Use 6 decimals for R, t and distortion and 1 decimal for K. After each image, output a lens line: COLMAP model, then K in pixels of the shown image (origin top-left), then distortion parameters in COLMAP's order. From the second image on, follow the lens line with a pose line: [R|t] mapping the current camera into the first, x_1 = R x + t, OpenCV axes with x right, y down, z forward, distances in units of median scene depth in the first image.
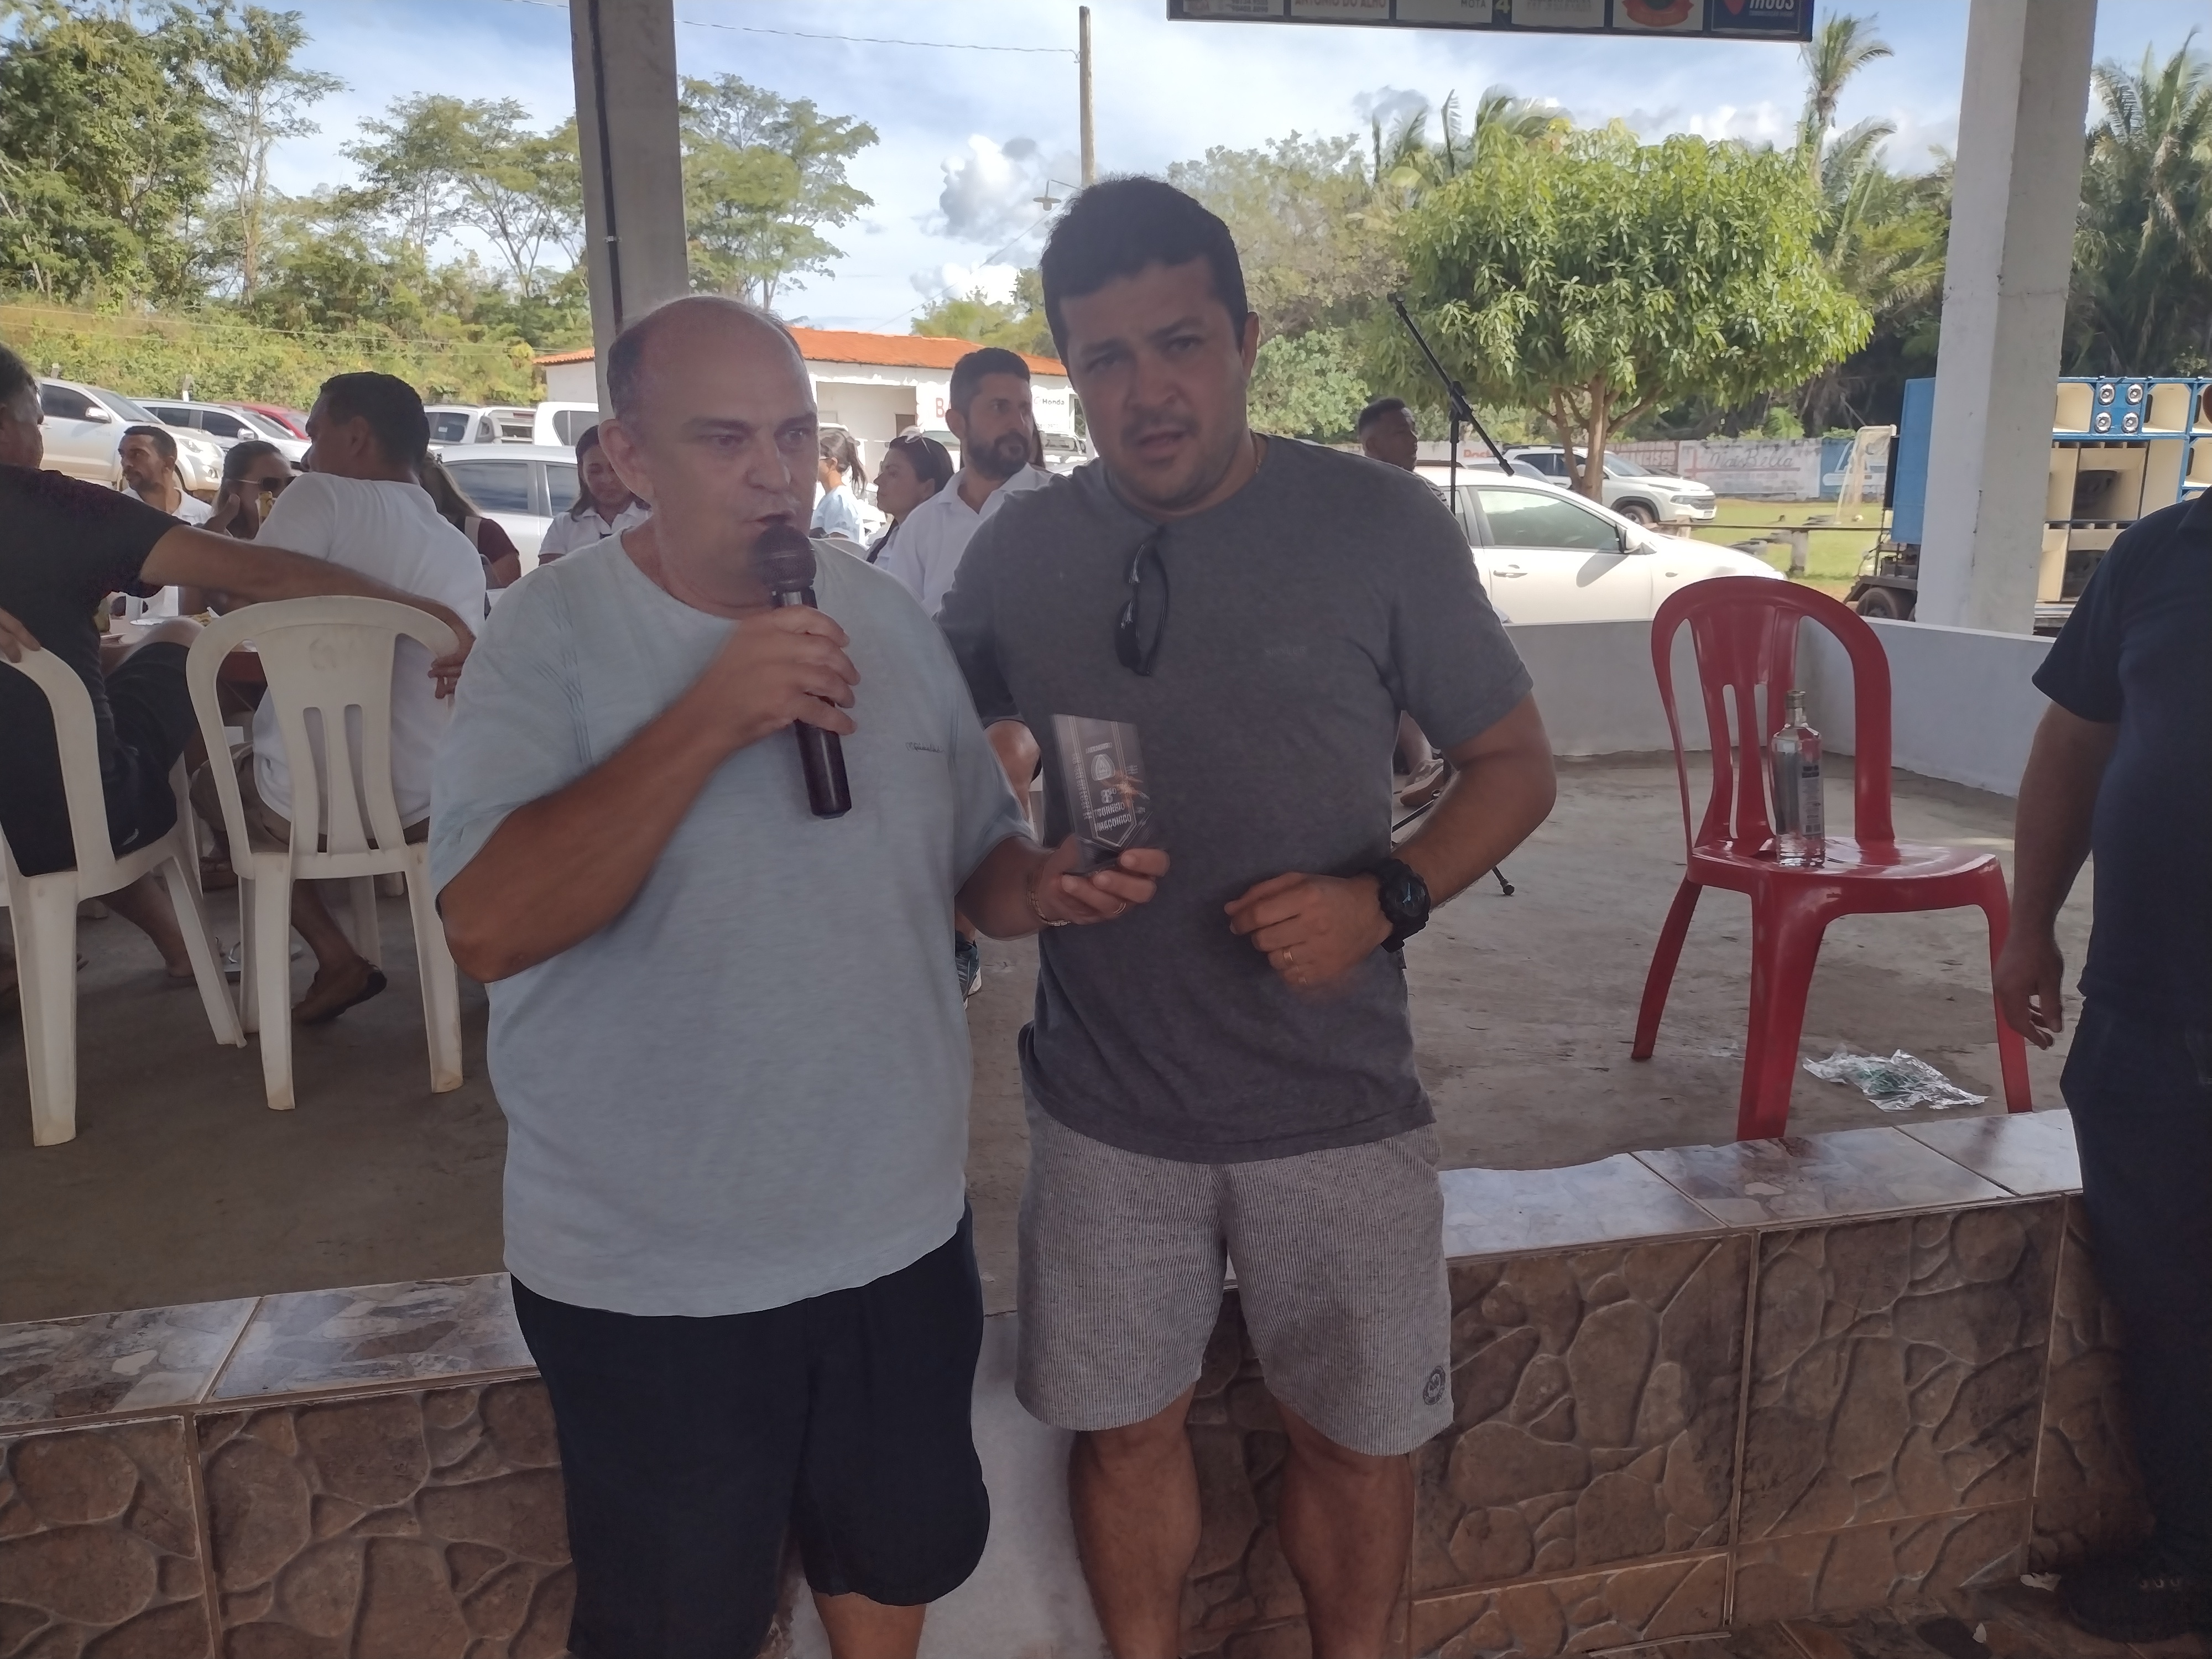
lens RADIAL K [[1679.9, 0, 1094.8], [0, 1679.9, 829.4], [0, 0, 1]] dist [0.033361, -0.039342]
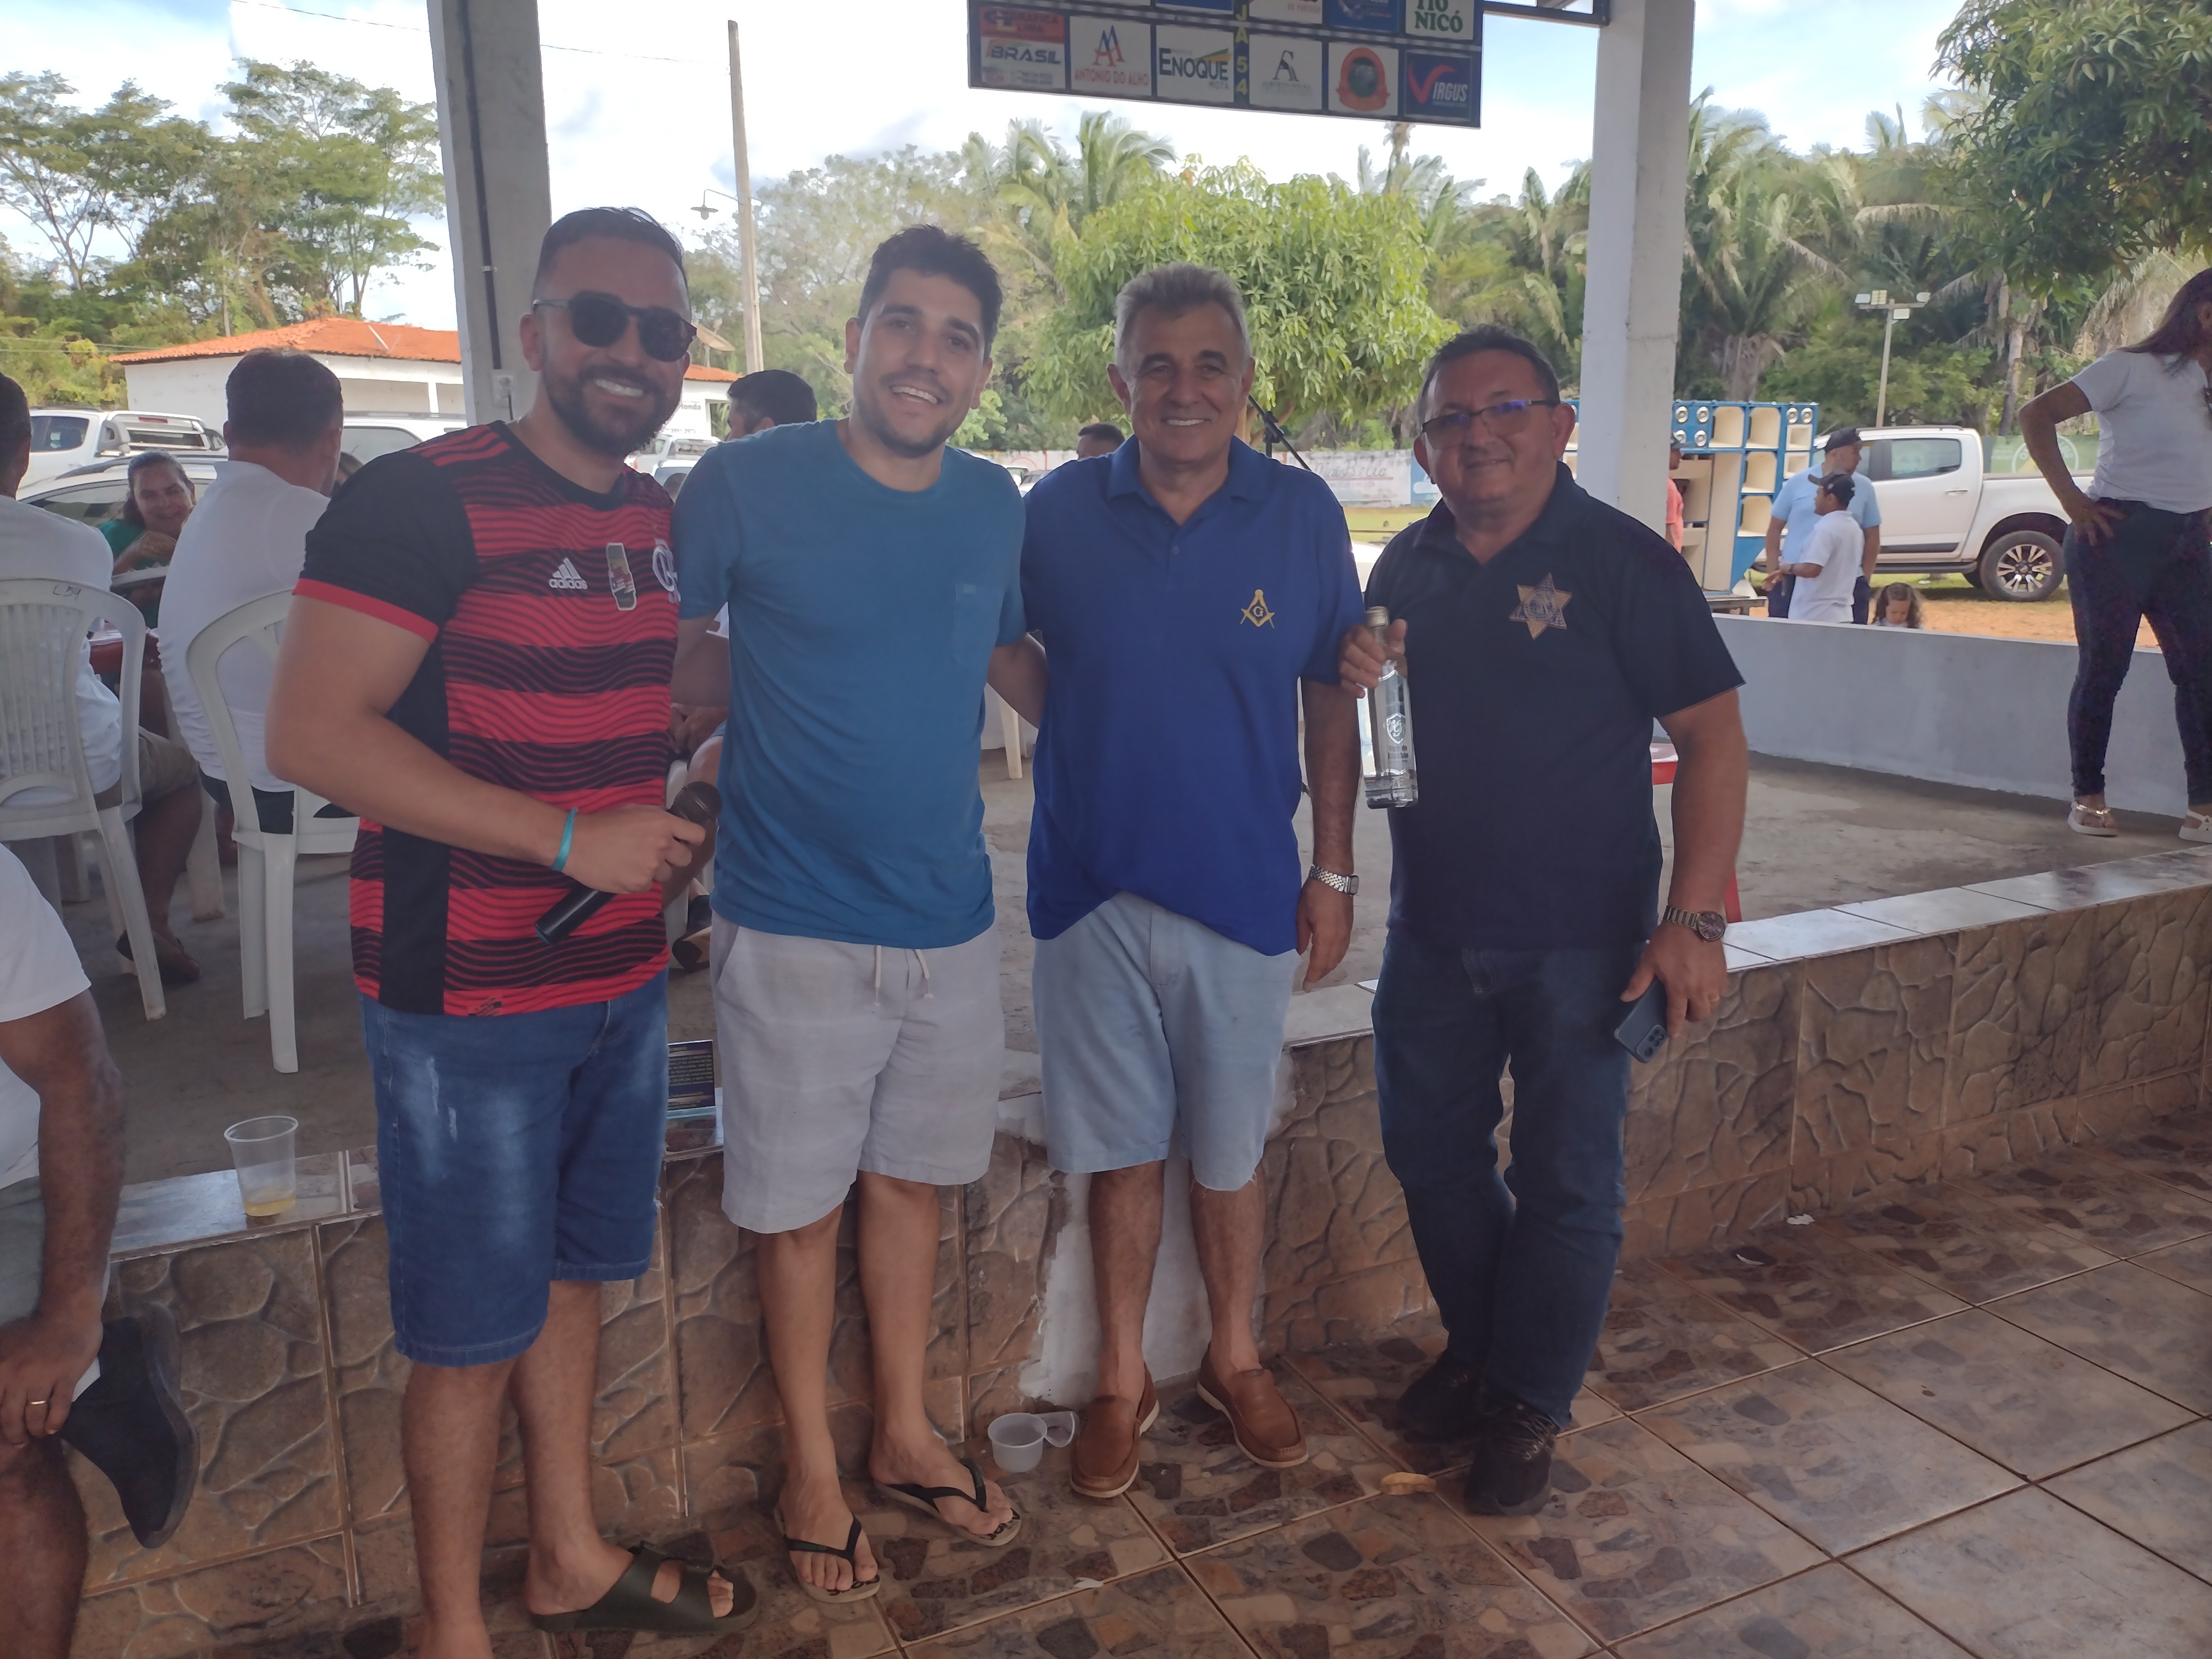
lens RADIAL K [[1679.9, 0, 1108.1], [0, 1679.9, 835.4], [0, 0, 1]] dist [0.033361, -0.039342]
pose [[0.973713, -0.047315, 0.222809, -0.041859], [0.047492, 0.998861, 0.004570, 0.007739], [-0.222772, 0.006131, 0.974851, -0.038854]]
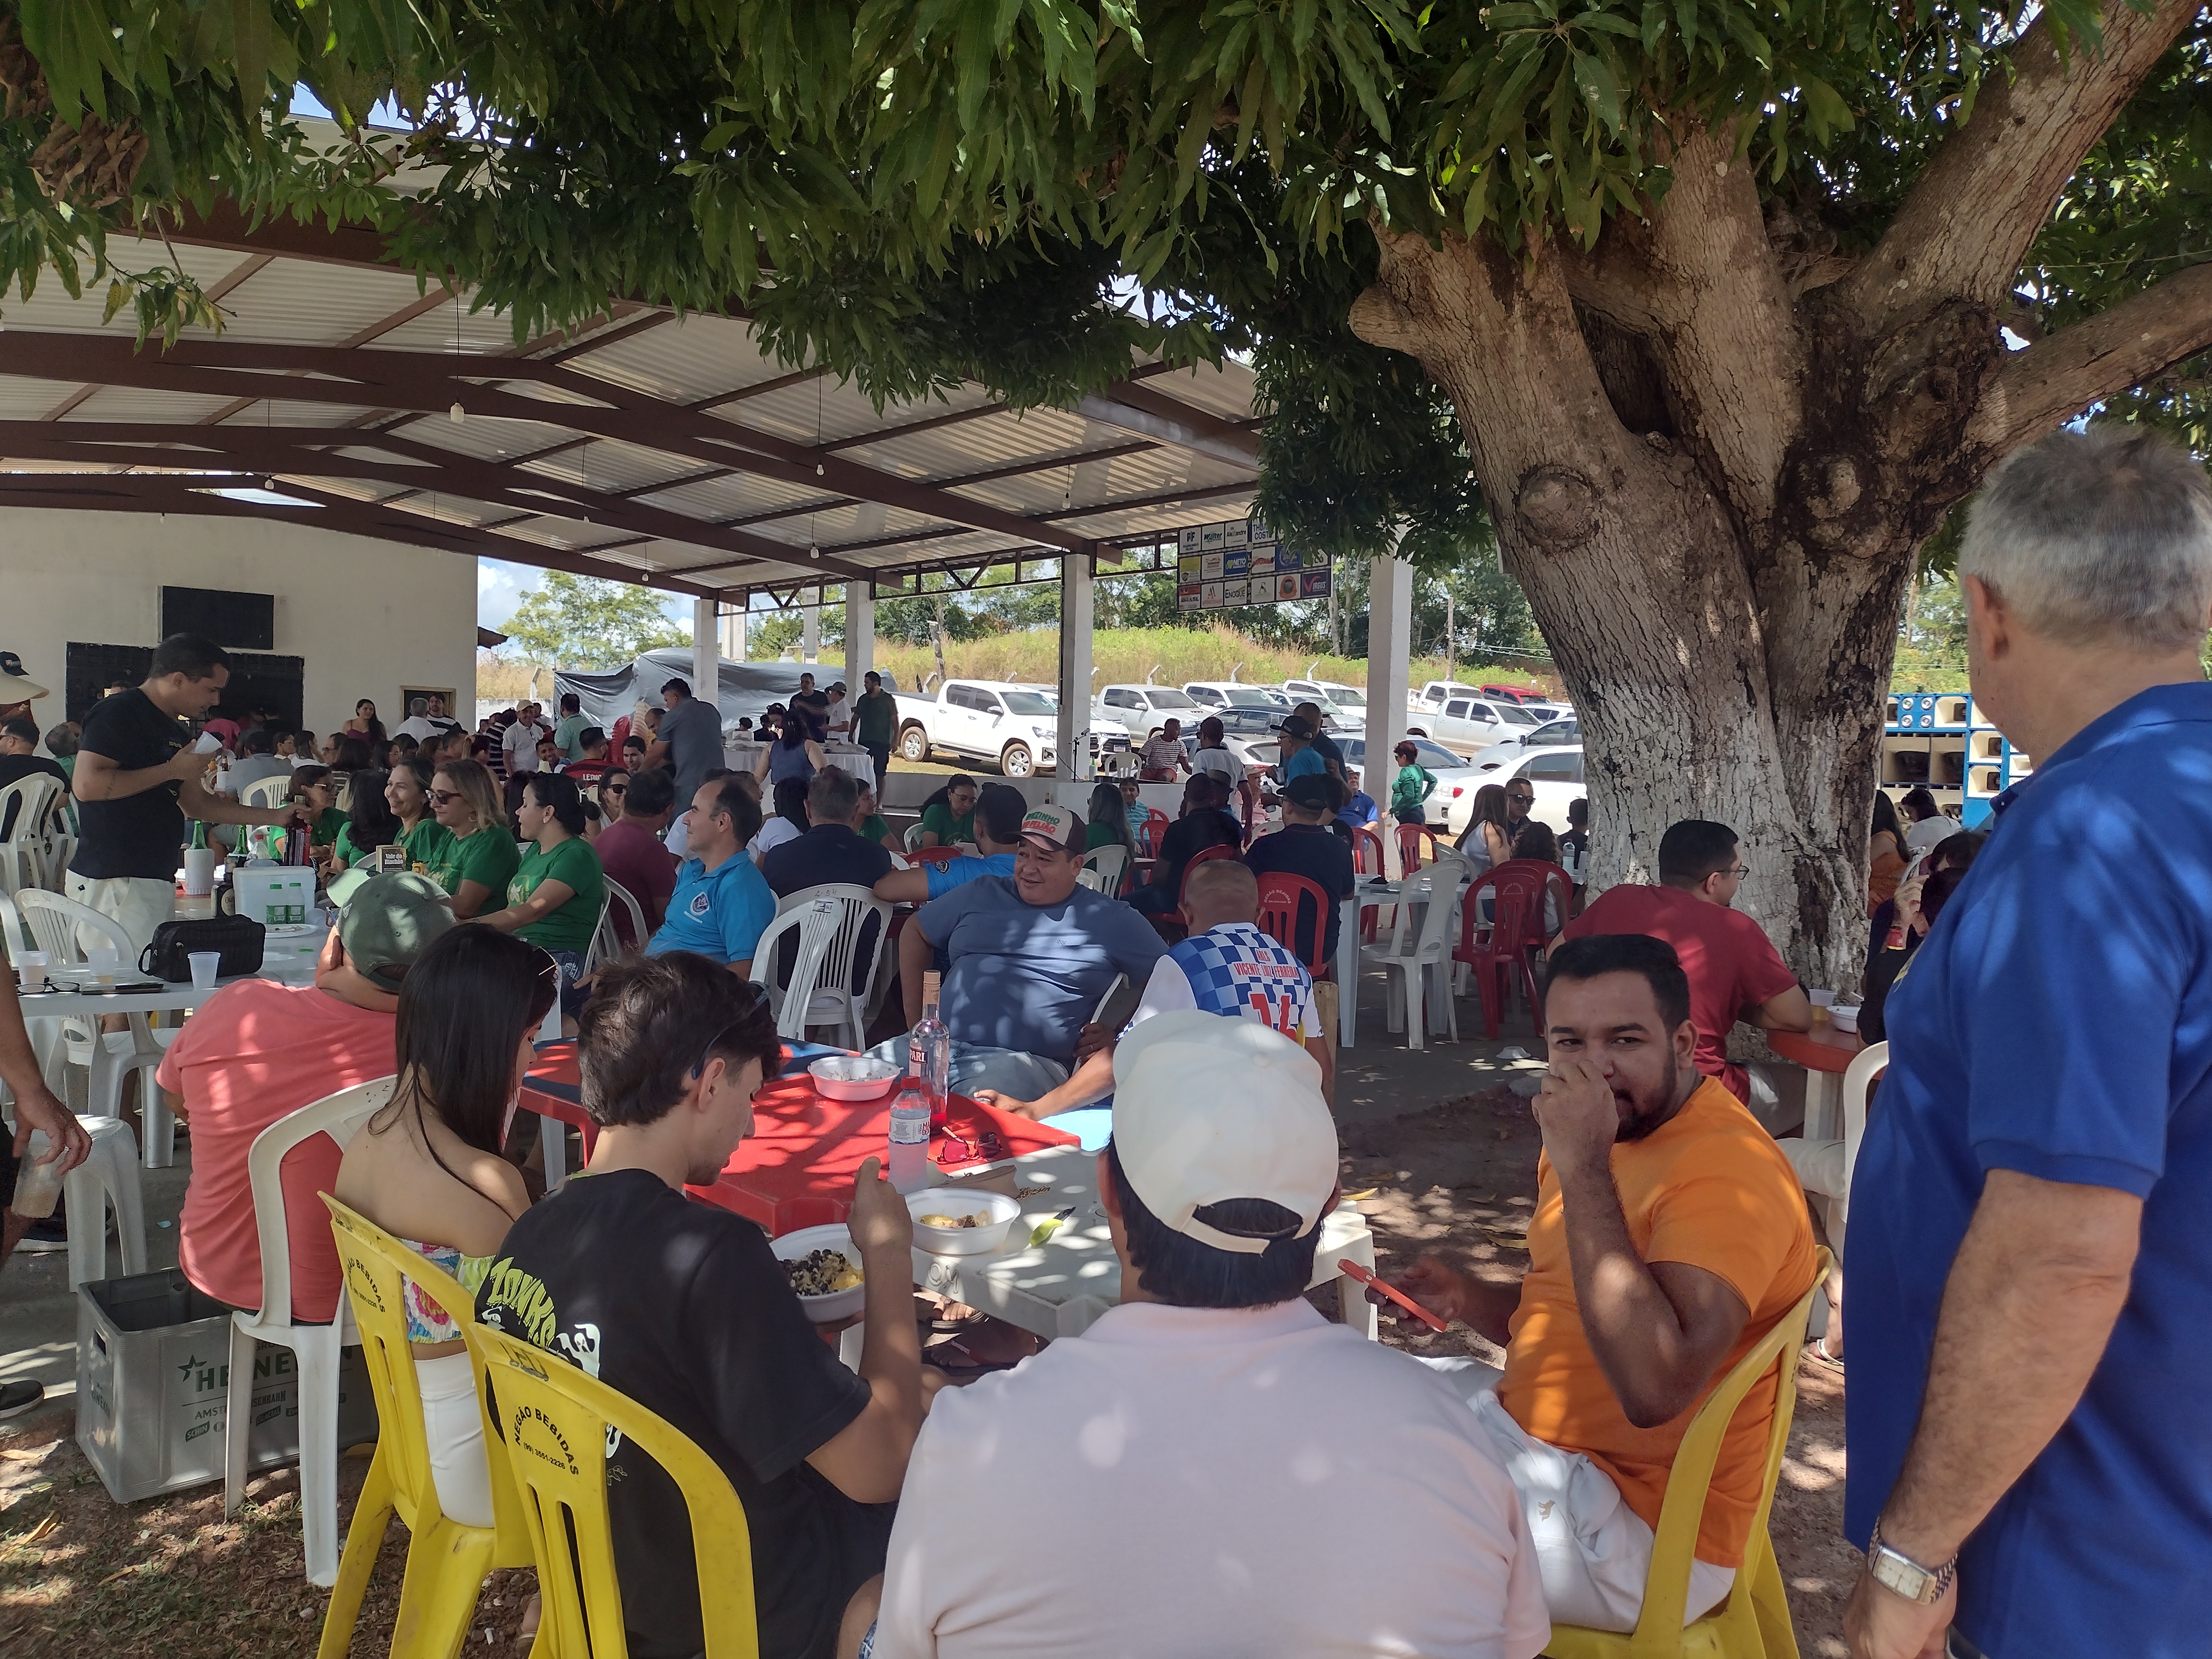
lens RADIAL K [[1679.9, 0, 1097.3], [0, 1679.9, 830.4], [0, 0, 1]] dist [0.033361, -0.039342]
pose [[0.474636, 0.055586, -0.878425, 0.909582], [-0.205552, 0.977408, -0.049215, 0.053051], [0.855844, 0.203921, 0.475339, -0.215737]]
